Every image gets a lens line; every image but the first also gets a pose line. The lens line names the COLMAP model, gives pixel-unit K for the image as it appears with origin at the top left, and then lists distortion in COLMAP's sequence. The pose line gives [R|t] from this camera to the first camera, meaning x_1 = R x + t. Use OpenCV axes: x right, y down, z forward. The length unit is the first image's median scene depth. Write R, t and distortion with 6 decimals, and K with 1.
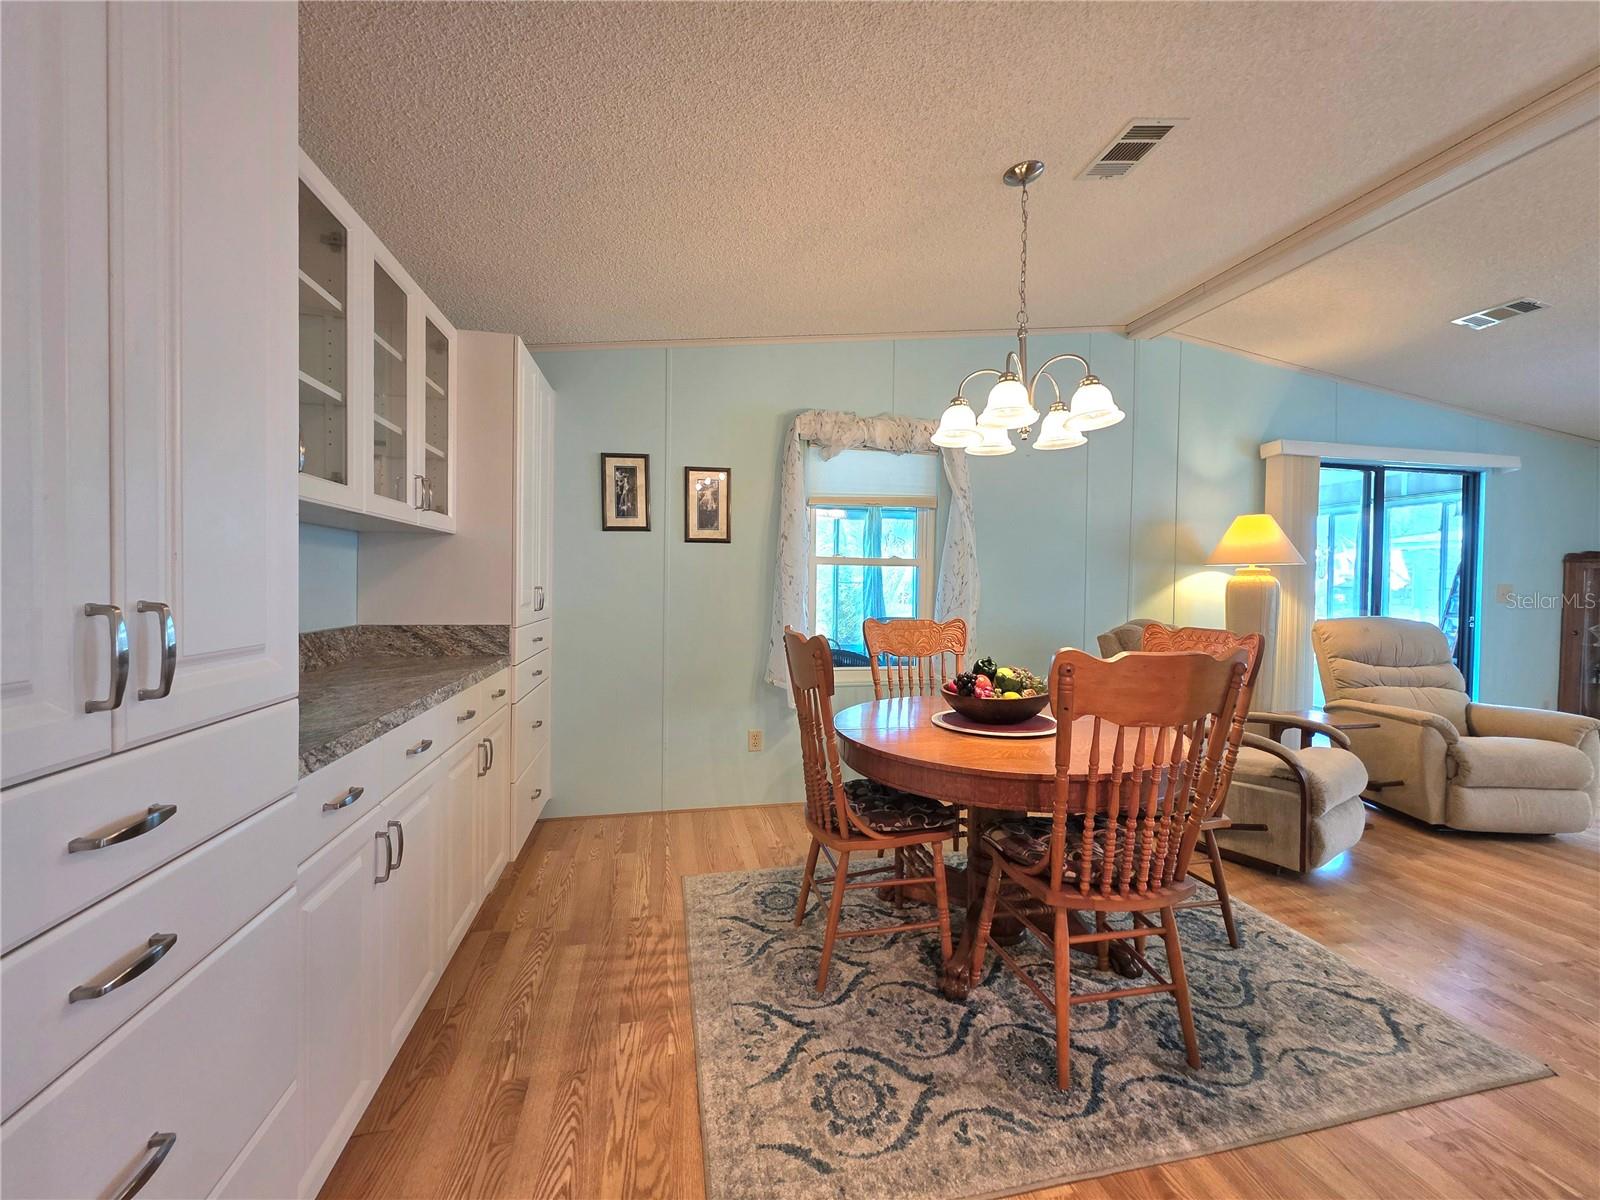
lens RADIAL K [[640.2, 0, 802.8], [0, 640.2, 598.7], [0, 0, 1]] dist [0.004167, 0.000832]
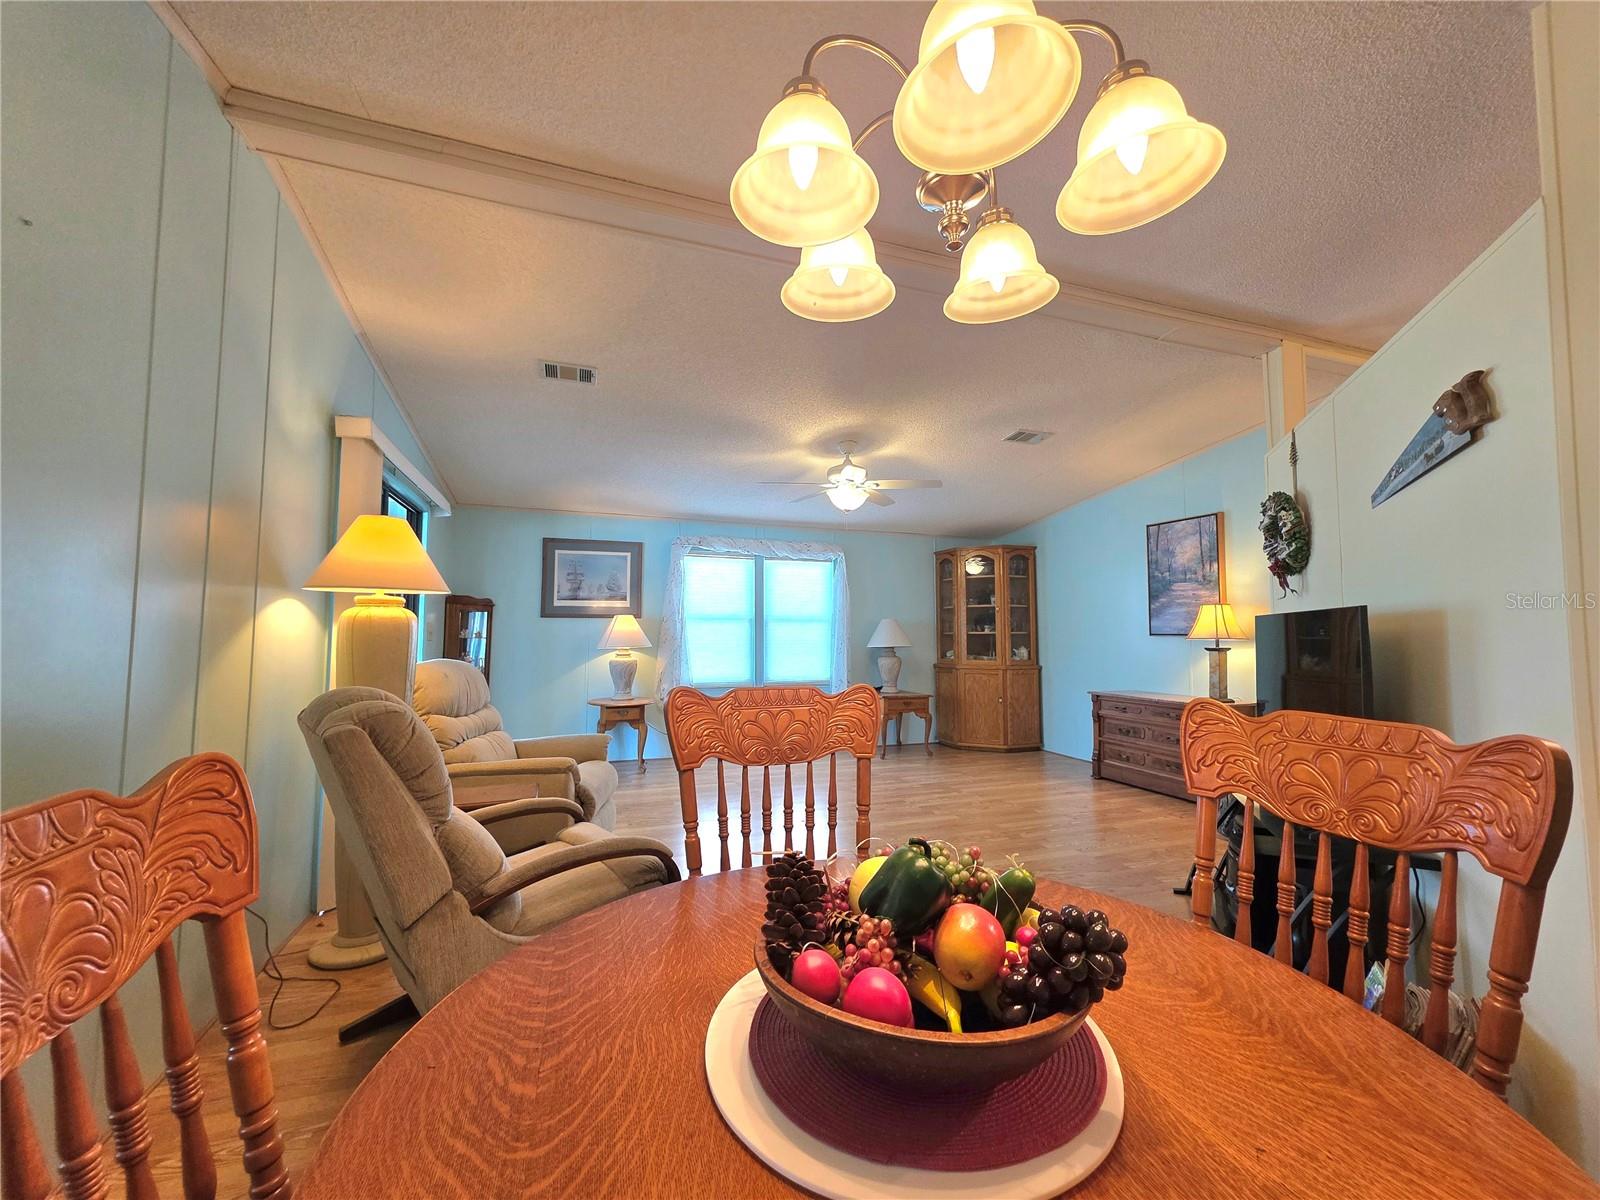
lens RADIAL K [[640.2, 0, 797.9], [0, 640.2, 595.1], [0, 0, 1]] dist [0.004167, 0.000832]
pose [[-0.125091, 0.051584, 0.990803, -0.029592], [0.011814, 0.998654, -0.050501, -0.016016], [-0.992075, 0.005388, -0.125532, 1.157842]]
